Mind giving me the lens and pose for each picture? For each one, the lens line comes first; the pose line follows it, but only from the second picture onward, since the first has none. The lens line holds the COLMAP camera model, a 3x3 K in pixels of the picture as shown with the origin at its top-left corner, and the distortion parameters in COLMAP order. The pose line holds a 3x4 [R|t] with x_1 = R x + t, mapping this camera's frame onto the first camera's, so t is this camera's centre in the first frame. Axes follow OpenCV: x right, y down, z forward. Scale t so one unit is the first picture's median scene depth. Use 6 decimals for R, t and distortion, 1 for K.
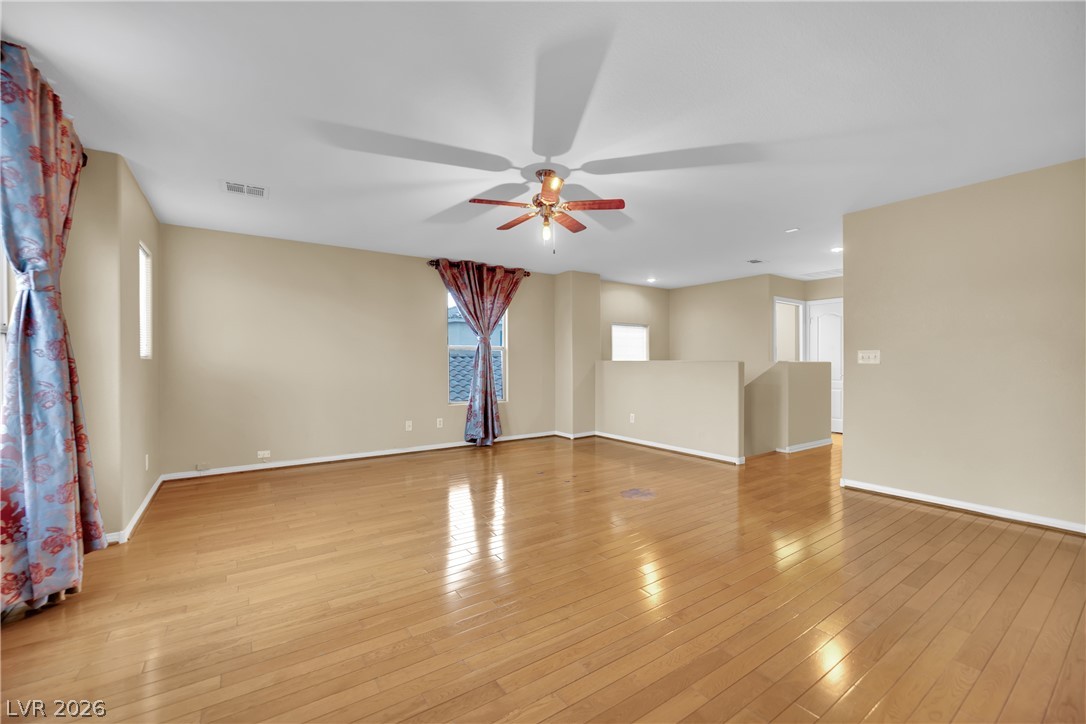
lens RADIAL K [[444.6, 0, 538.3], [0, 444.6, 363.6], [0, 0, 1]] dist [-0.001116, -0.000045]
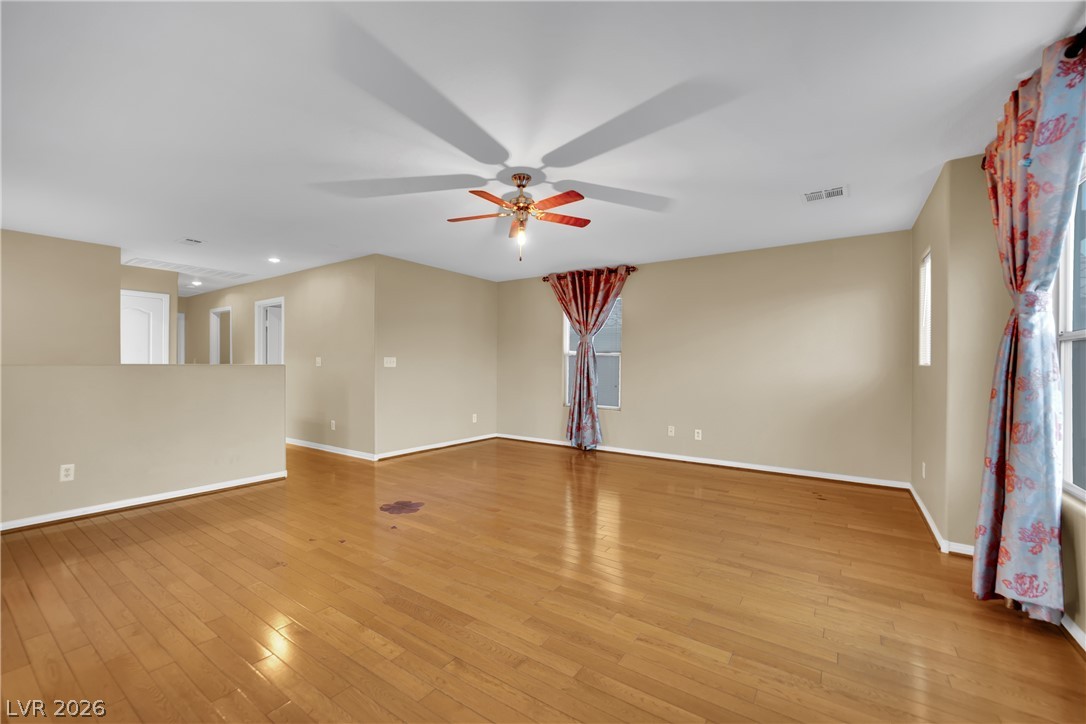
lens RADIAL K [[444.6, 0, 538.3], [0, 444.6, 363.6], [0, 0, 1]] dist [-0.001116, -0.000045]
pose [[-0.355006, 0.000251, 0.934864, -0.960631], [-0.001221, 0.999999, -0.000732, -0.011977], [-0.934863, -0.001401, -0.355006, 1.363486]]
